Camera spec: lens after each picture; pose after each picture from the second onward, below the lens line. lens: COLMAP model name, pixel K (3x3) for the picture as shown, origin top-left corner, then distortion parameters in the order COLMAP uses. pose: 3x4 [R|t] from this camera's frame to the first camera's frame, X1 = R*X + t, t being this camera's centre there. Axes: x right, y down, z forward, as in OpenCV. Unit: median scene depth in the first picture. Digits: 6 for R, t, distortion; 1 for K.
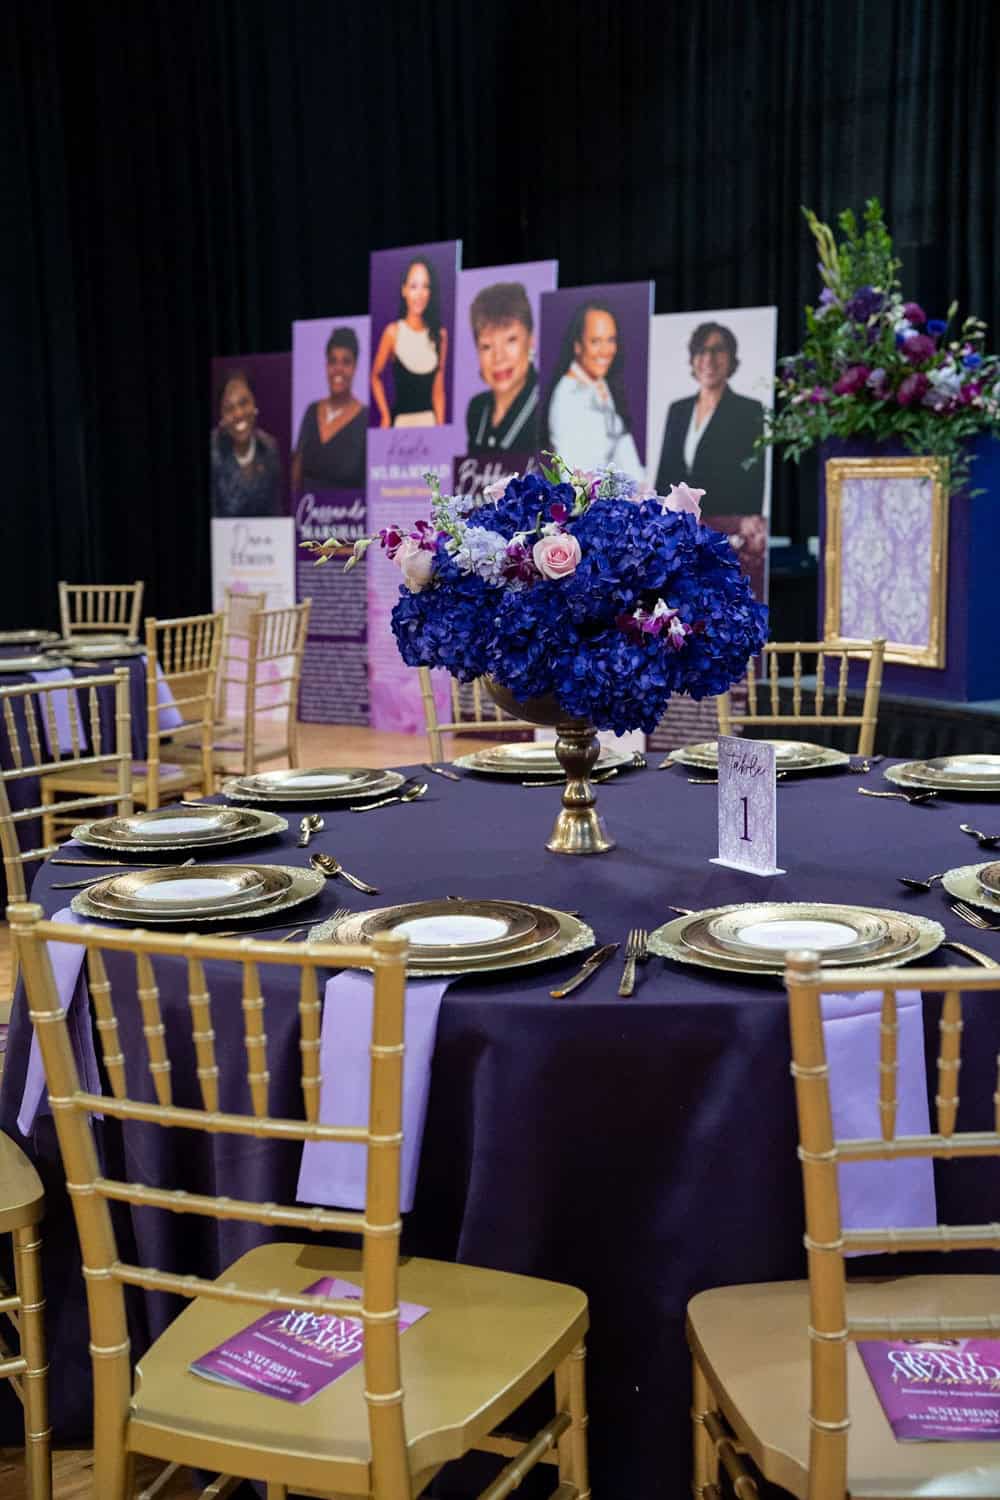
lens RADIAL K [[1860.5, 0, 498.3], [0, 1860.5, 750.8], [0, 0, 1]] dist [0.028840, 0.000000]
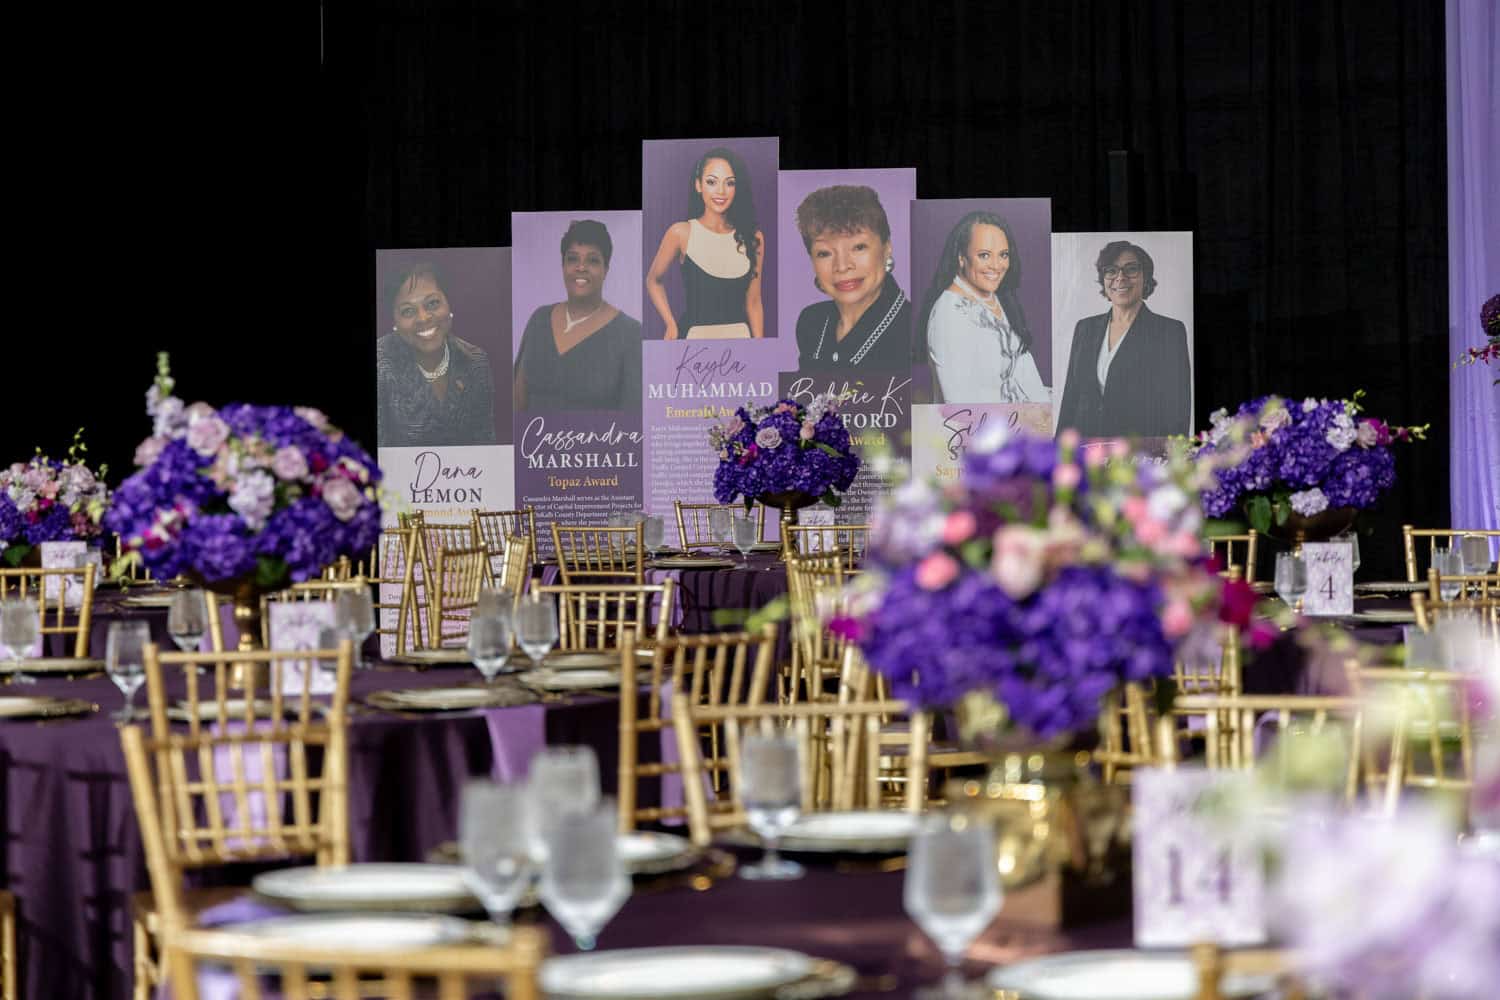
lens RADIAL K [[4547.2, 0, 750.2], [0, 4547.2, 500.4], [0, 0, 1]] dist [0.051709, 0.000000]
pose [[0.949293, 0.012604, 0.314139, -0.716717], [0.031880, 0.990187, -0.136065, 0.197337], [-0.312771, 0.139180, 0.939576, -1.027607]]
